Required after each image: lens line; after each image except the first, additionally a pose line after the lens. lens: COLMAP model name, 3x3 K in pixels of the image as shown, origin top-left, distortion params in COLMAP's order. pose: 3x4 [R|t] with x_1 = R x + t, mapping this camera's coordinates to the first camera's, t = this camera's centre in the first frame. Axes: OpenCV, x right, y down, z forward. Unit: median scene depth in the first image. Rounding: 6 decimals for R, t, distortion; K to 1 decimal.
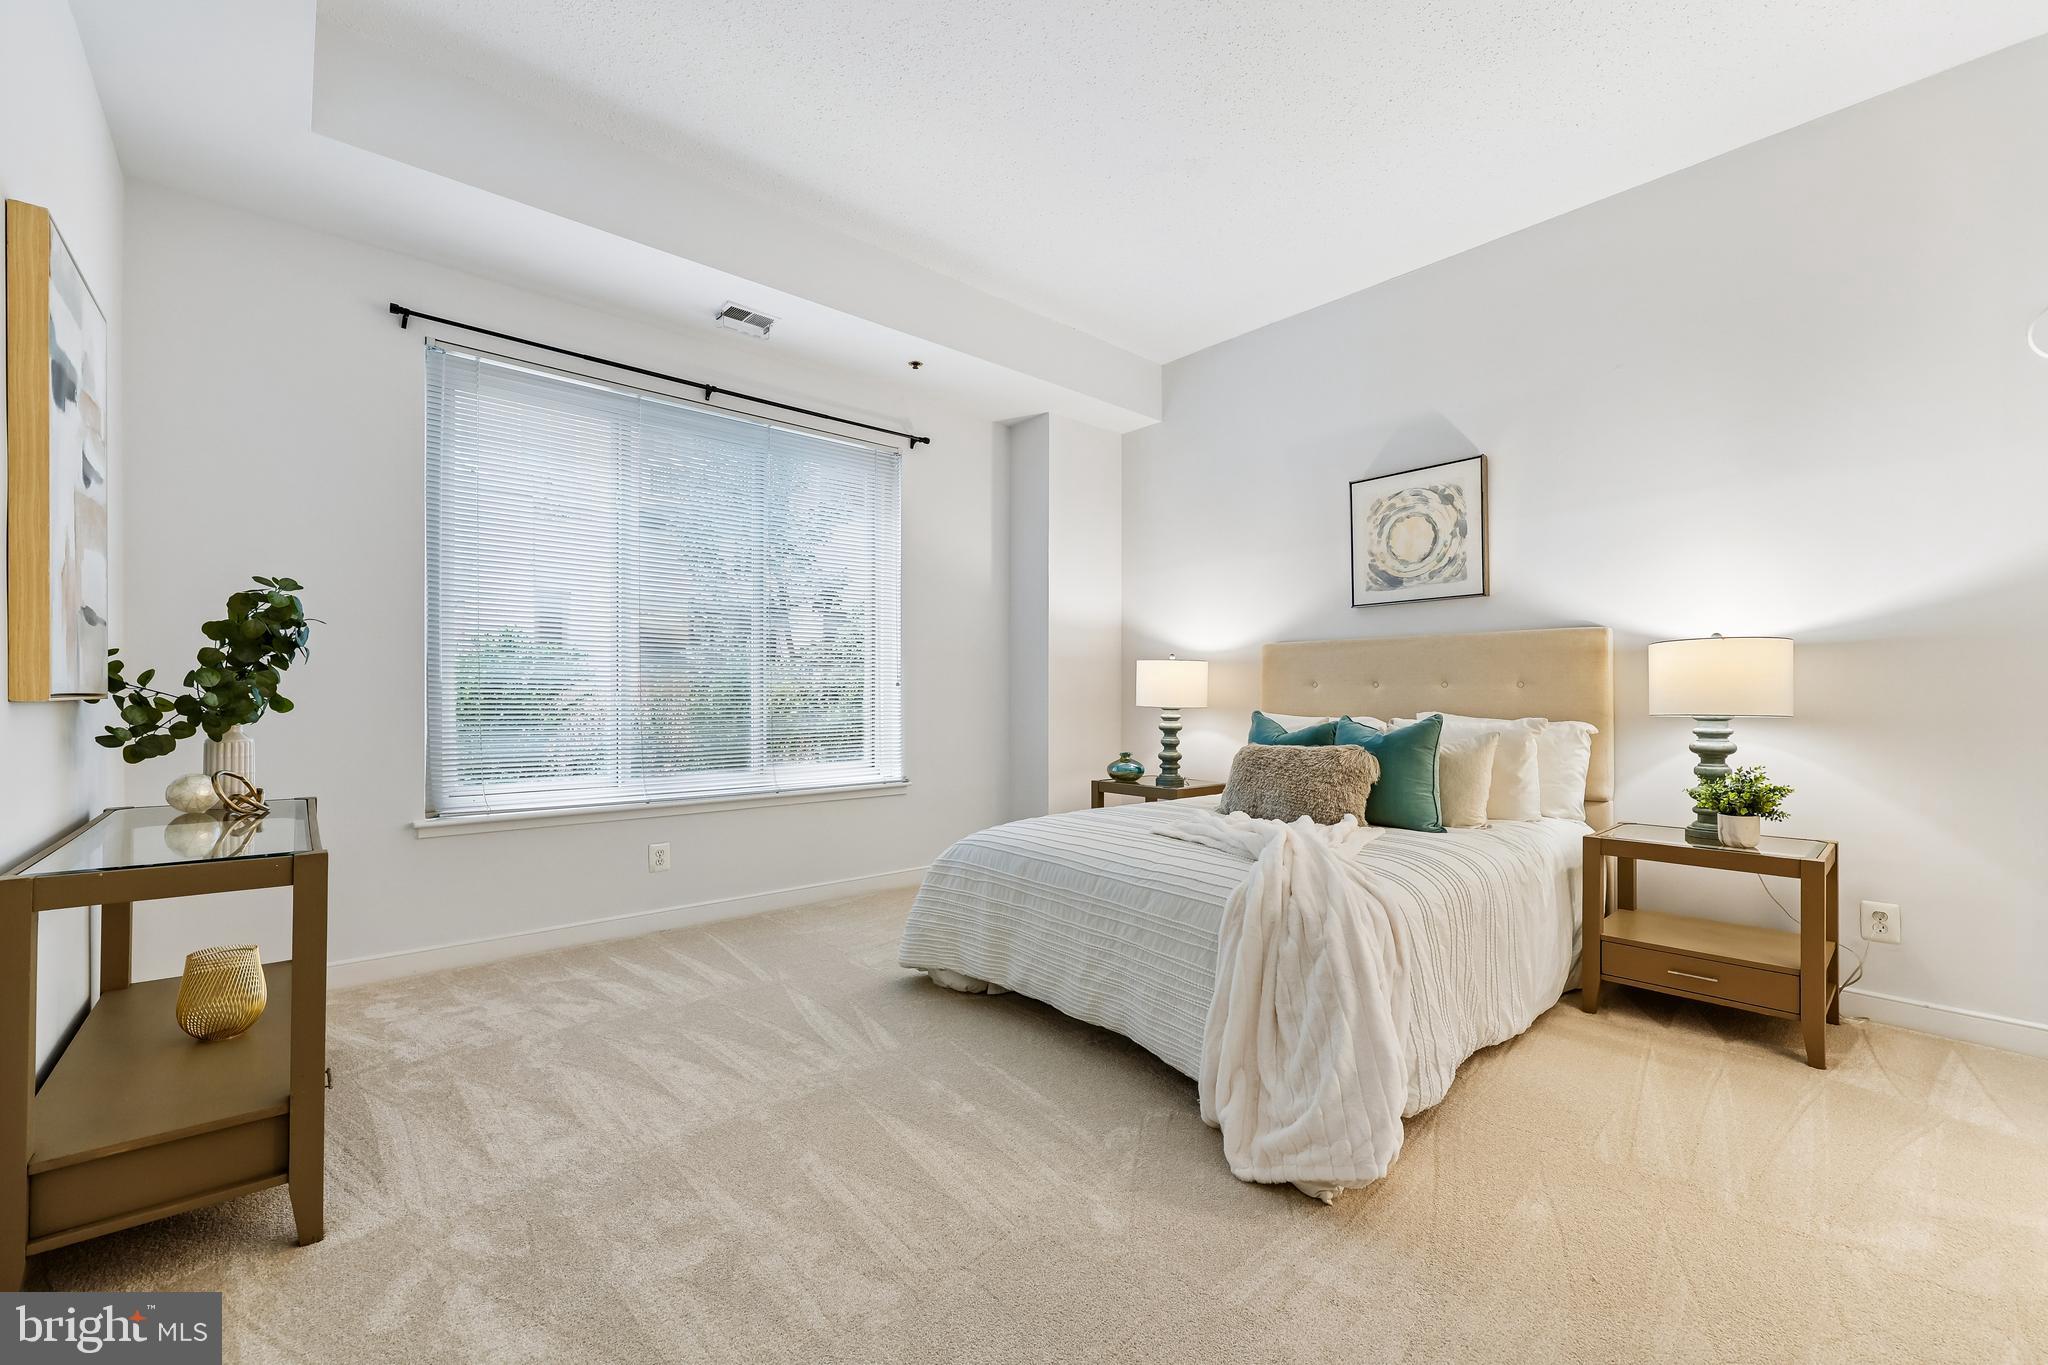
lens RADIAL K [[827.4, 0, 1036.4], [0, 827.4, 690.0], [0, 0, 1]] dist [0.000755, 0.000342]
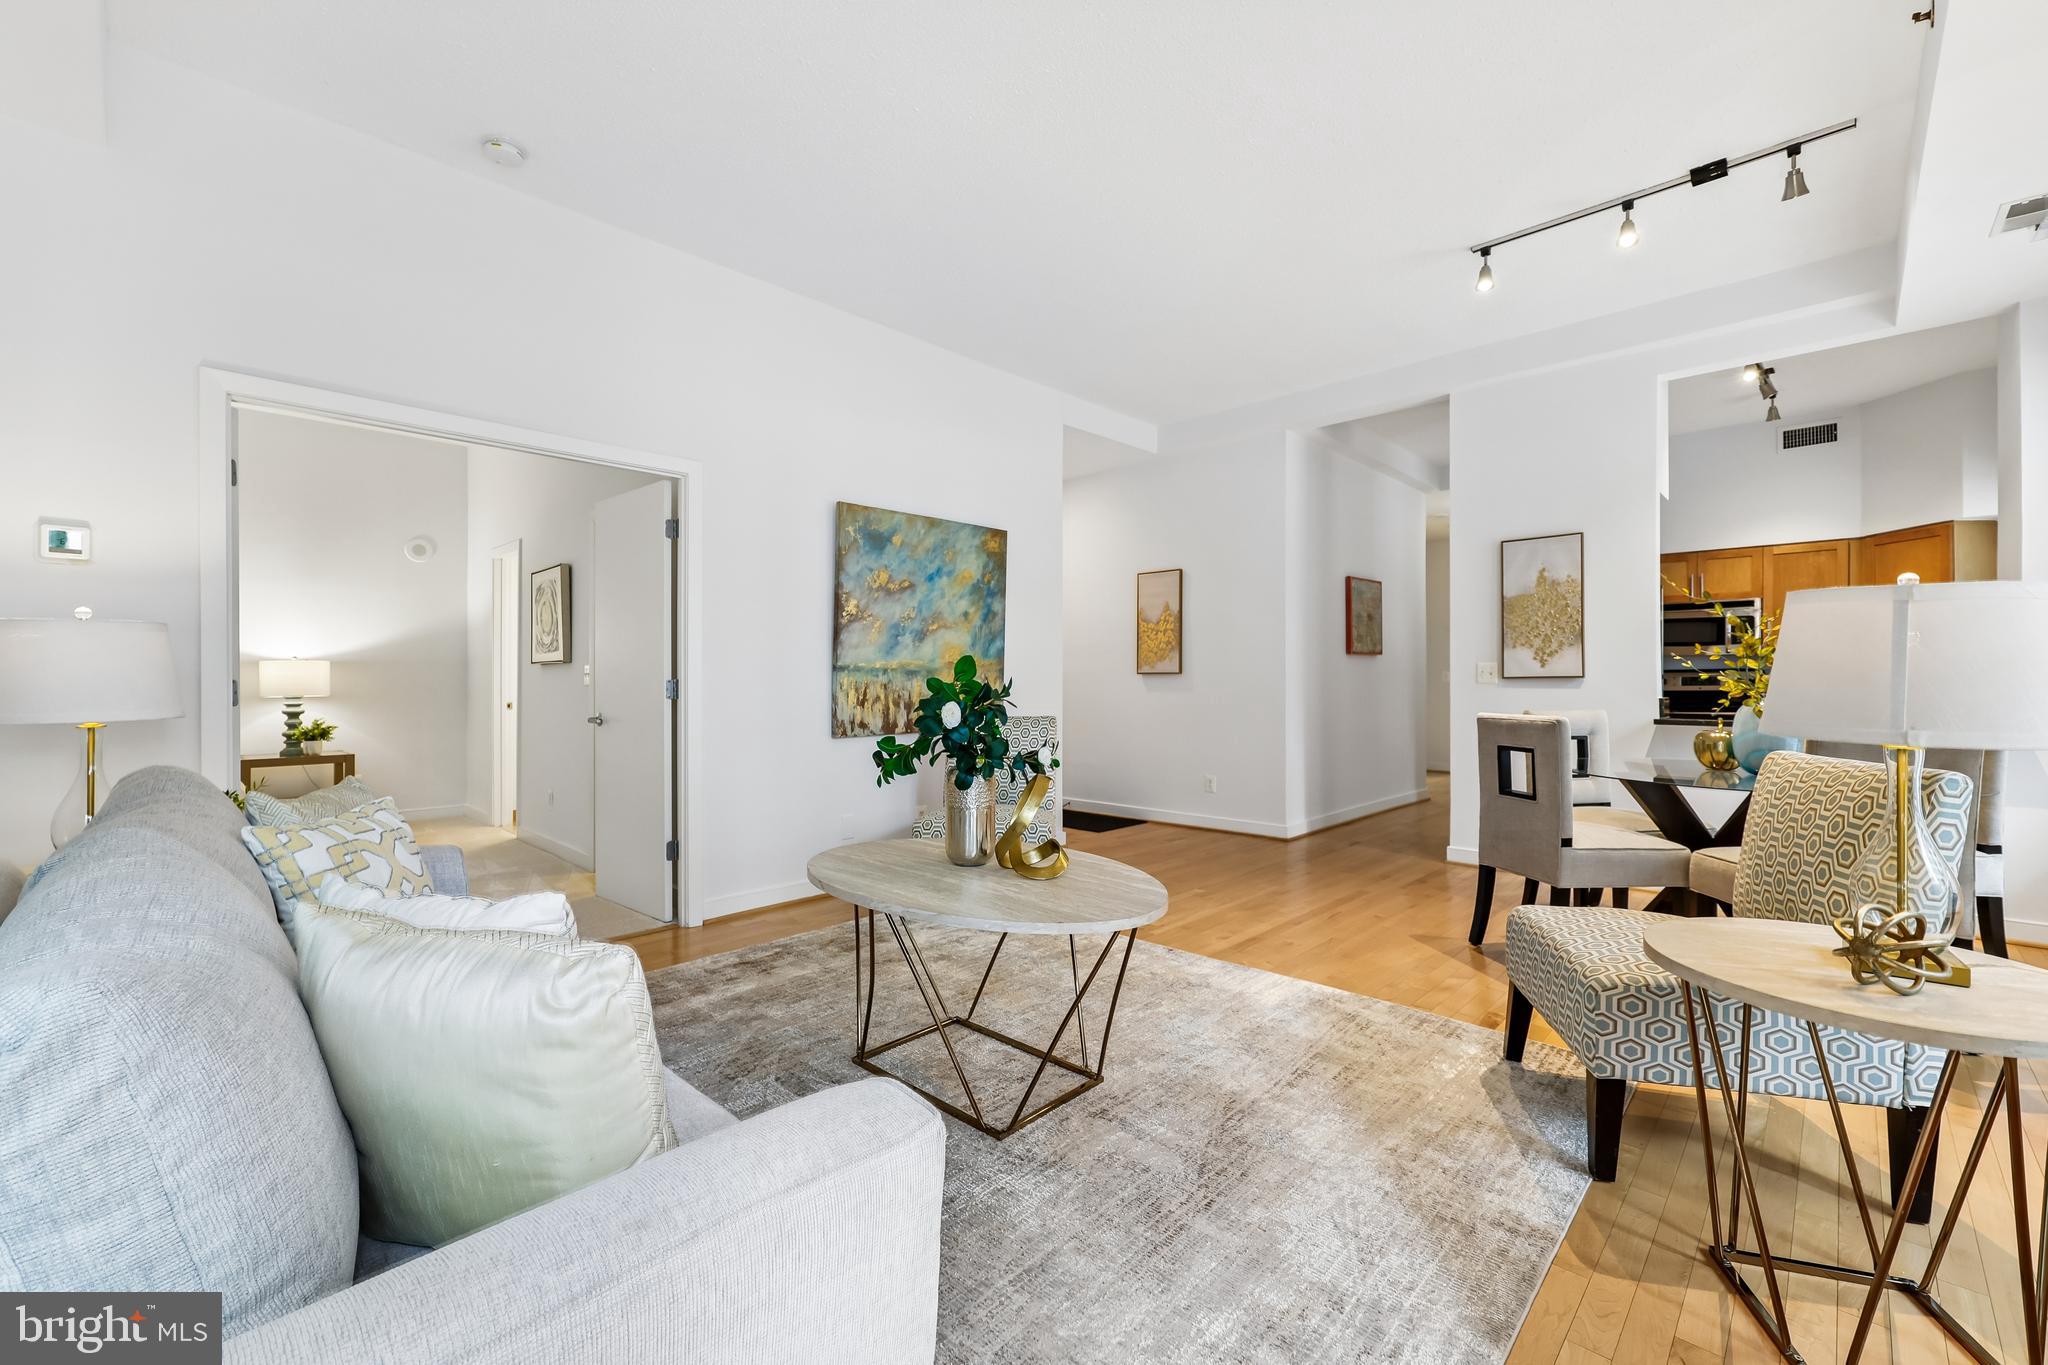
lens RADIAL K [[827.4, 0, 1027.4], [0, 827.4, 684.2], [0, 0, 1]] dist [0.000755, 0.000342]
pose [[-0.064800, -0.001808, 0.997897, -1.256974], [-0.001989, 0.999997, 0.001683, -0.005651], [-0.997896, -0.001875, -0.064803, -0.644100]]
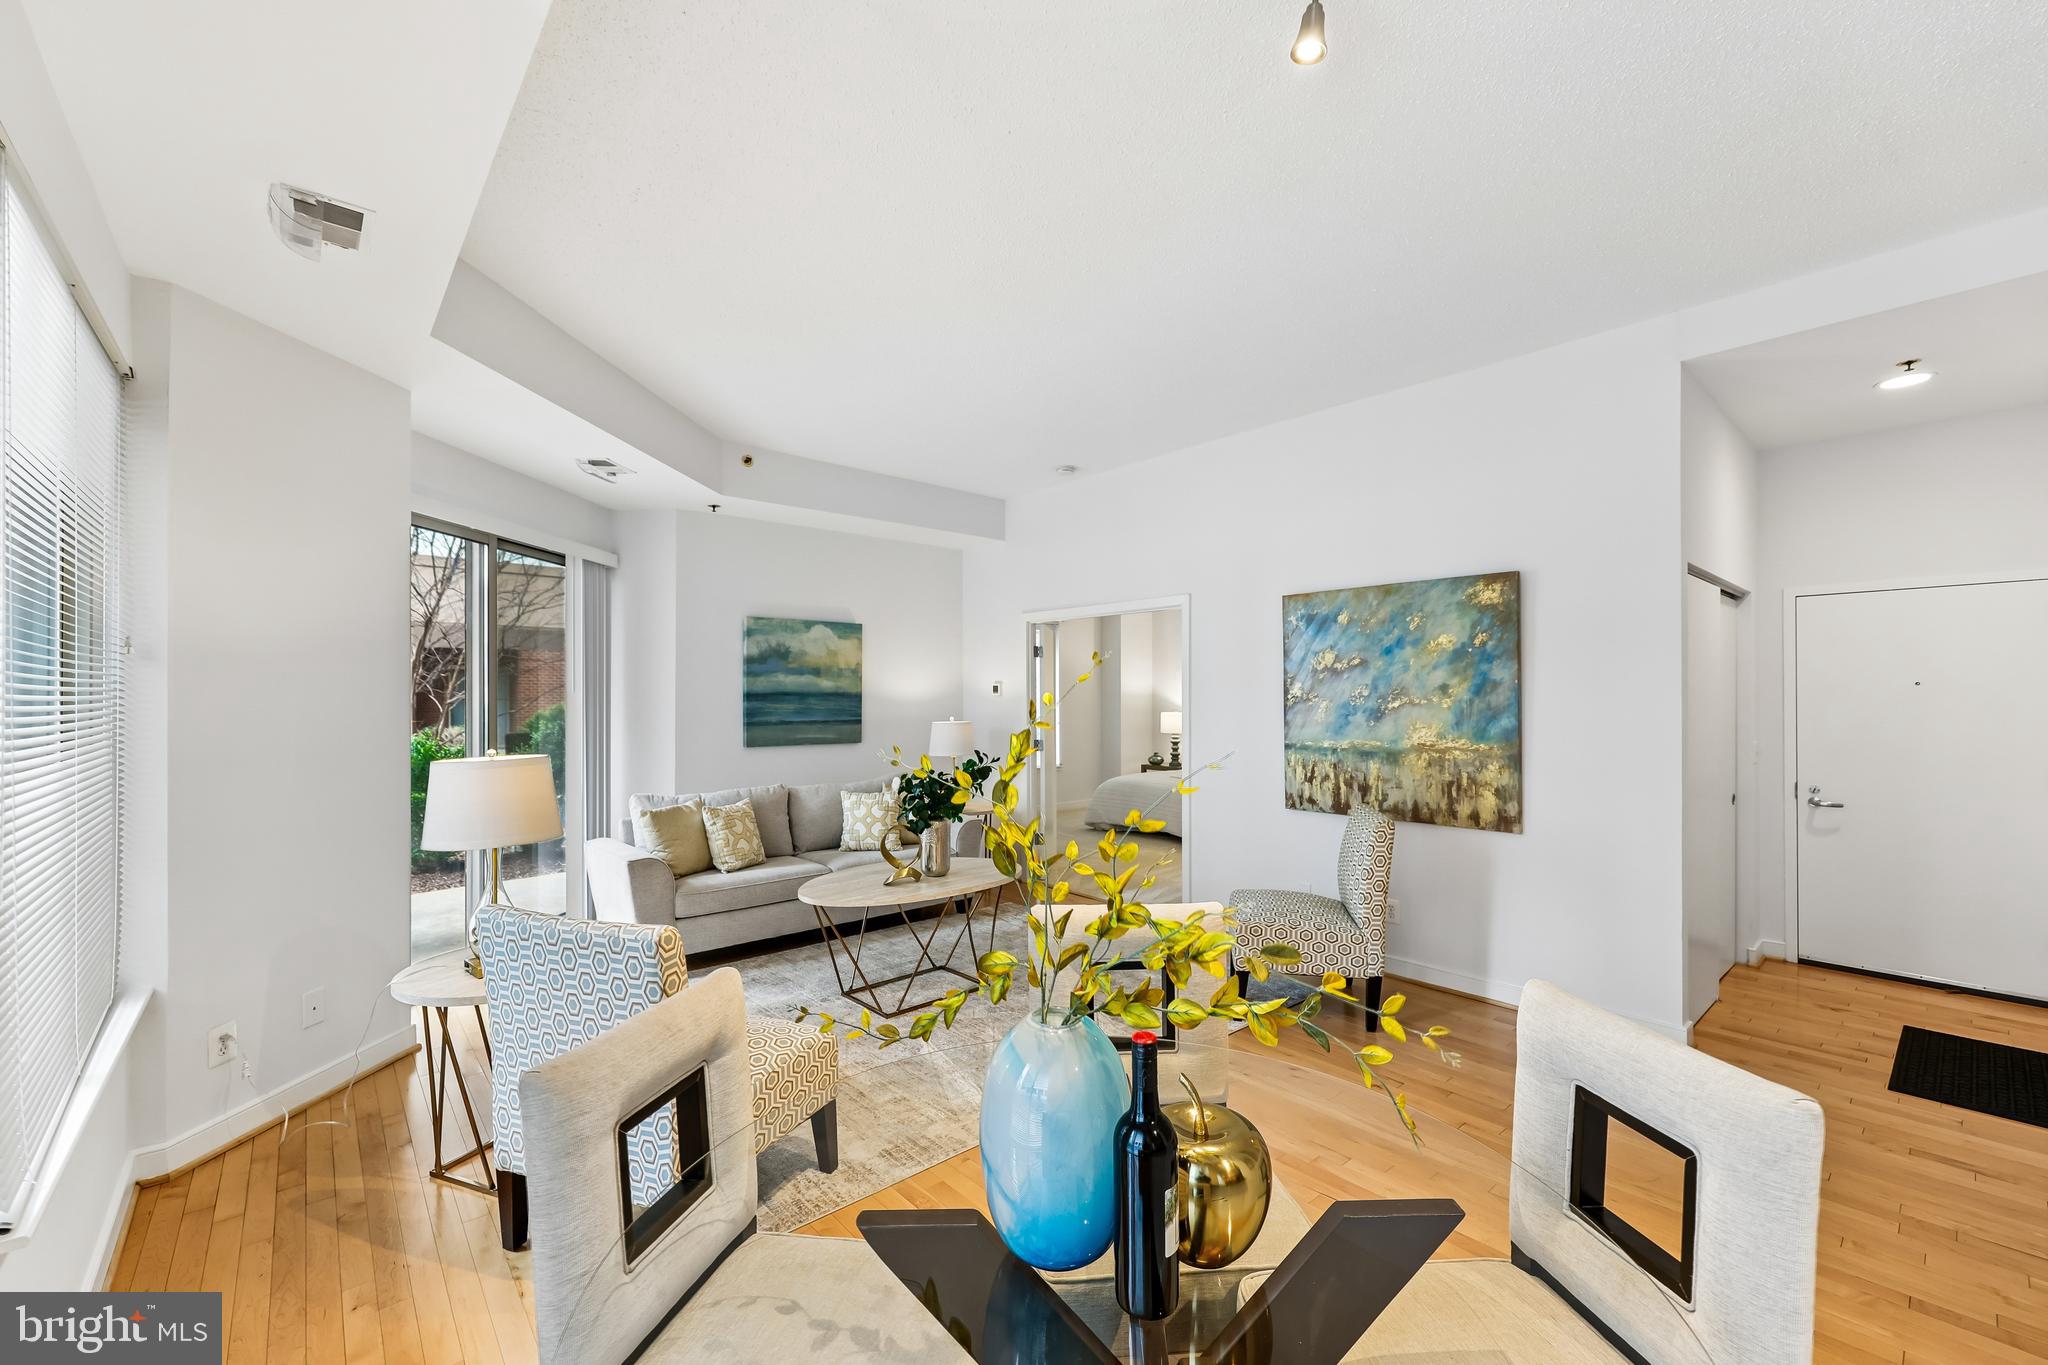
lens RADIAL K [[827.4, 0, 1030.2], [0, 827.4, 700.6], [0, 0, 1]] dist [0.000755, 0.000342]
pose [[0.999921, 0.002126, -0.012357, -0.317400], [-0.002044, 0.999976, 0.006658, -0.121956], [0.012371, -0.006632, 0.999901, -1.946601]]
